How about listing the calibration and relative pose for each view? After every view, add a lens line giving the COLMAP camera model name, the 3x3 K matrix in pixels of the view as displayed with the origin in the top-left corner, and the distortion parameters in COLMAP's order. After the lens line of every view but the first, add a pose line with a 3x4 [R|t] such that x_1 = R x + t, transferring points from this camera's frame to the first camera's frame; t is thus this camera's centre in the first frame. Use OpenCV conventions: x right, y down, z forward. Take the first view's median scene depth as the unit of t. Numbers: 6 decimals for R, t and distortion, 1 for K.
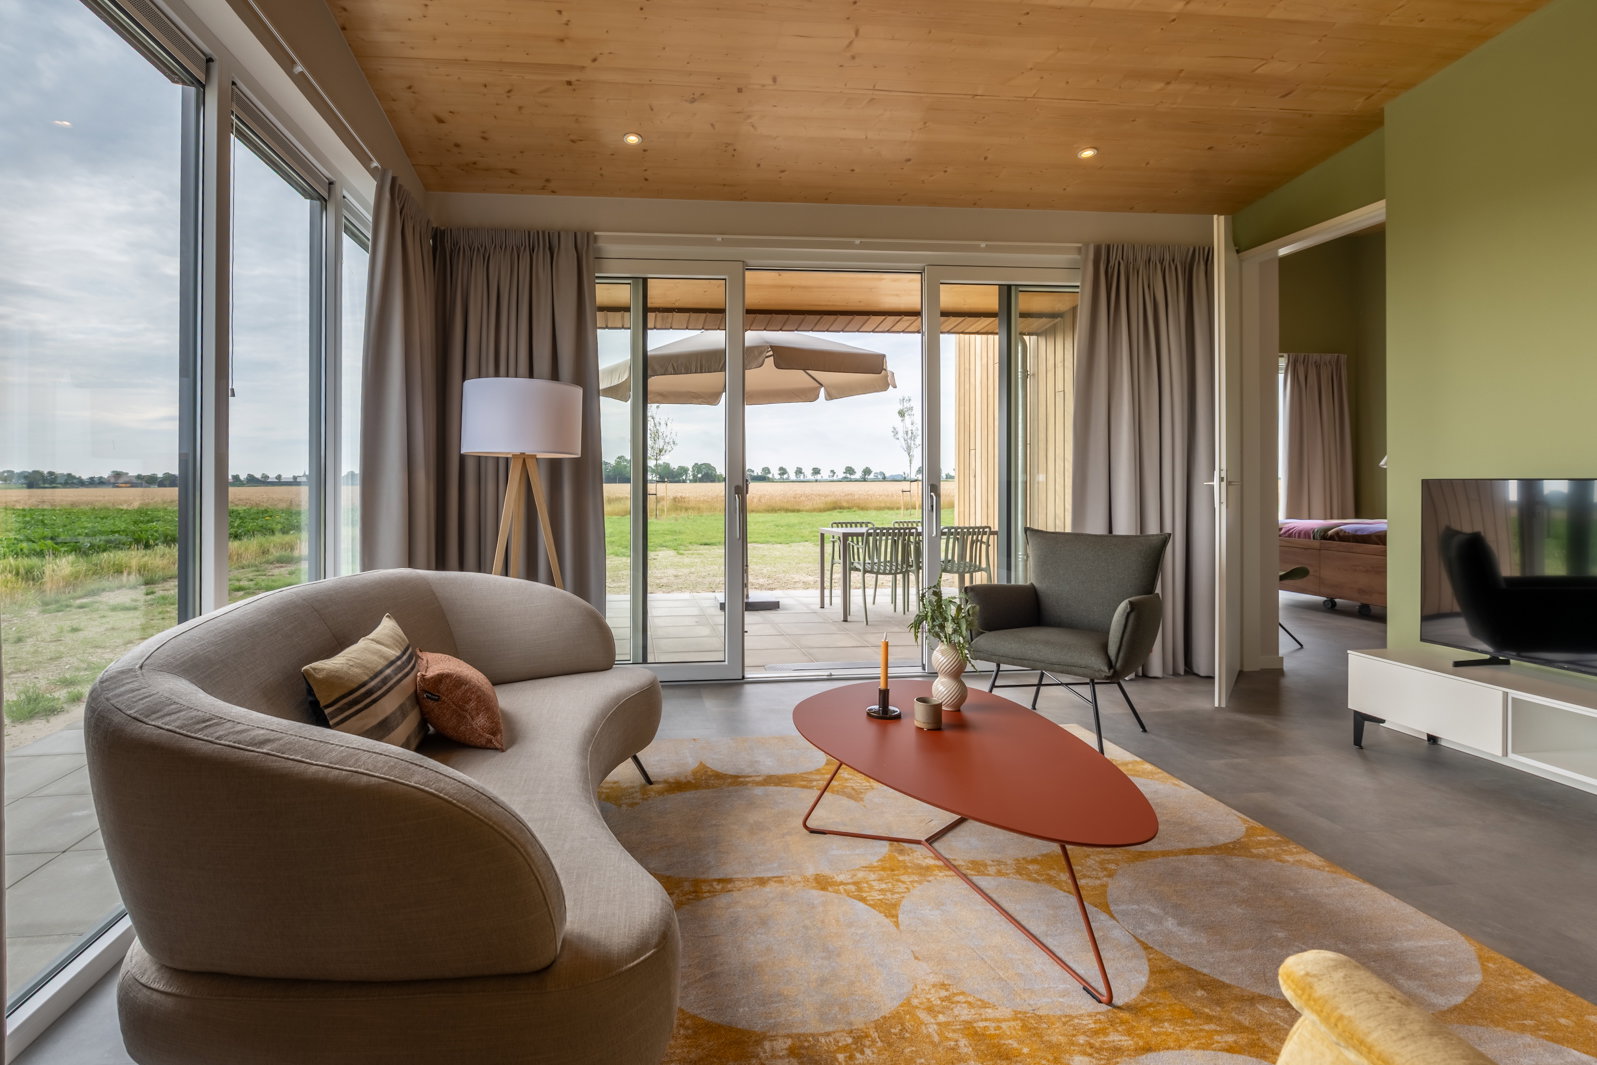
lens RADIAL K [[782.1, 0, 722.2], [0, 782.1, 484.3], [0, 0, 1]] dist [-0.003121, -0.002682]
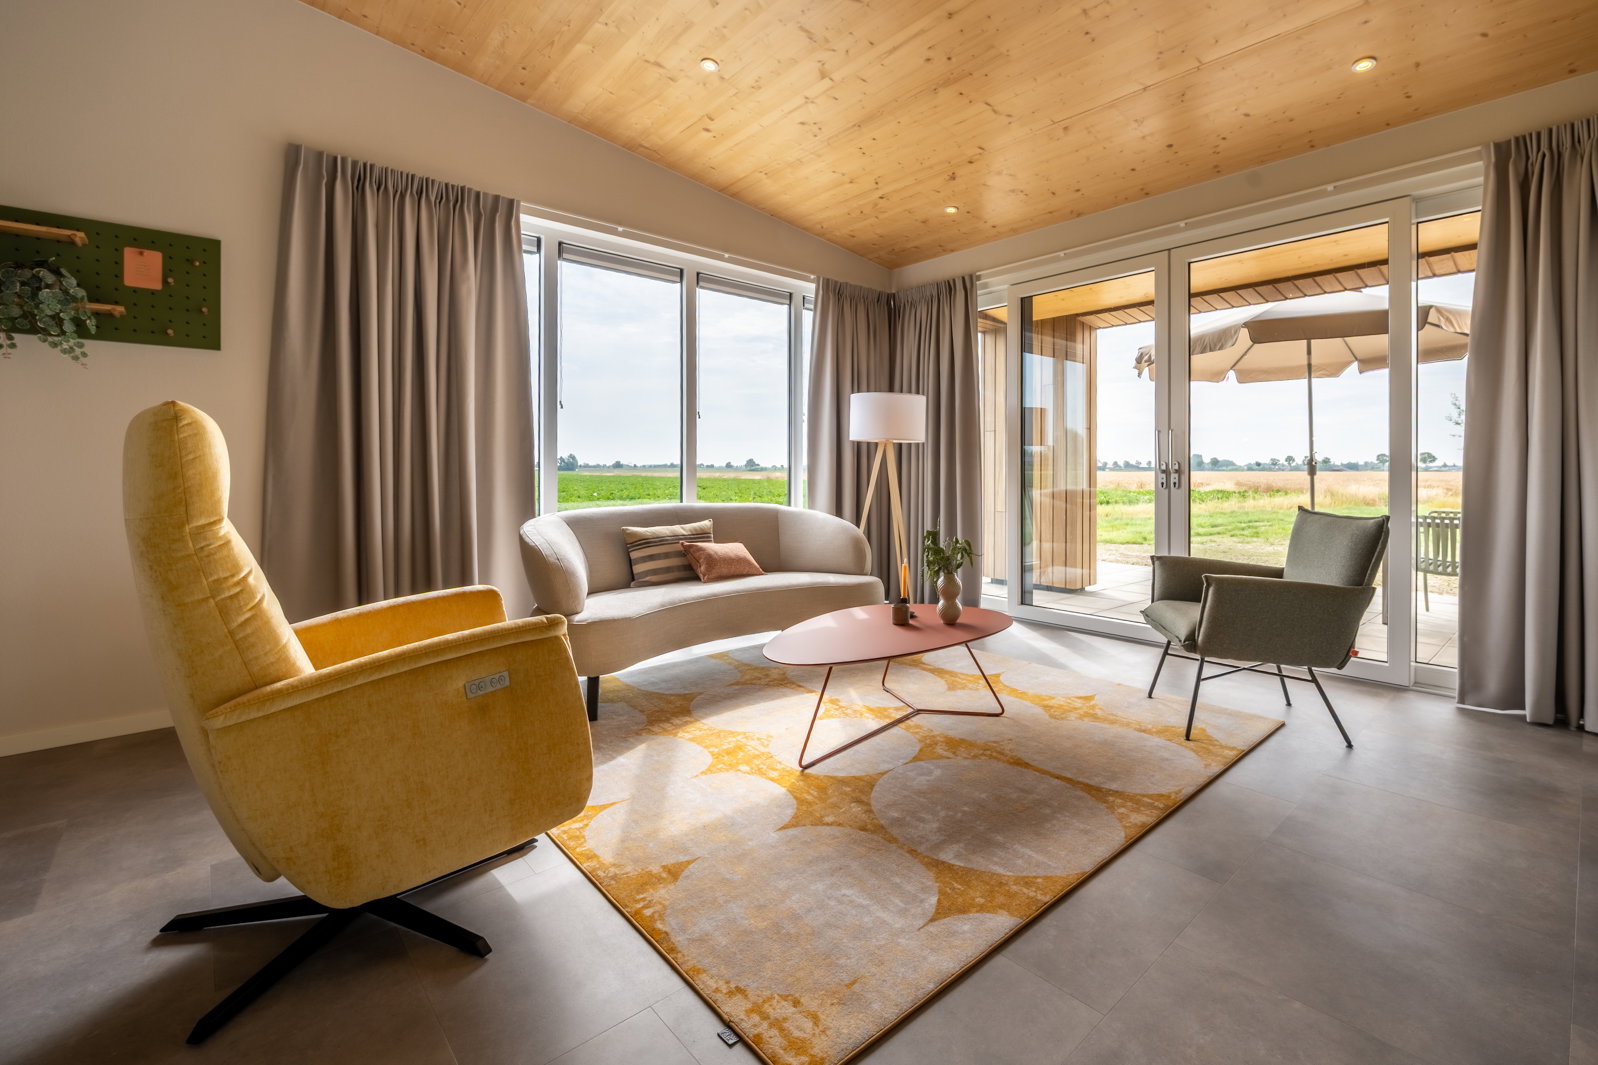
lens RADIAL K [[706.2, 0, 801.4], [0, 706.2, 476.8], [0, 0, 1]] dist [-0.003548, -0.000027]
pose [[0.574796, 0.017058, -0.818119, 0.807636], [-0.008164, 0.999852, 0.015111, 0.014517], [0.818256, -0.002007, 0.574851, 0.069310]]
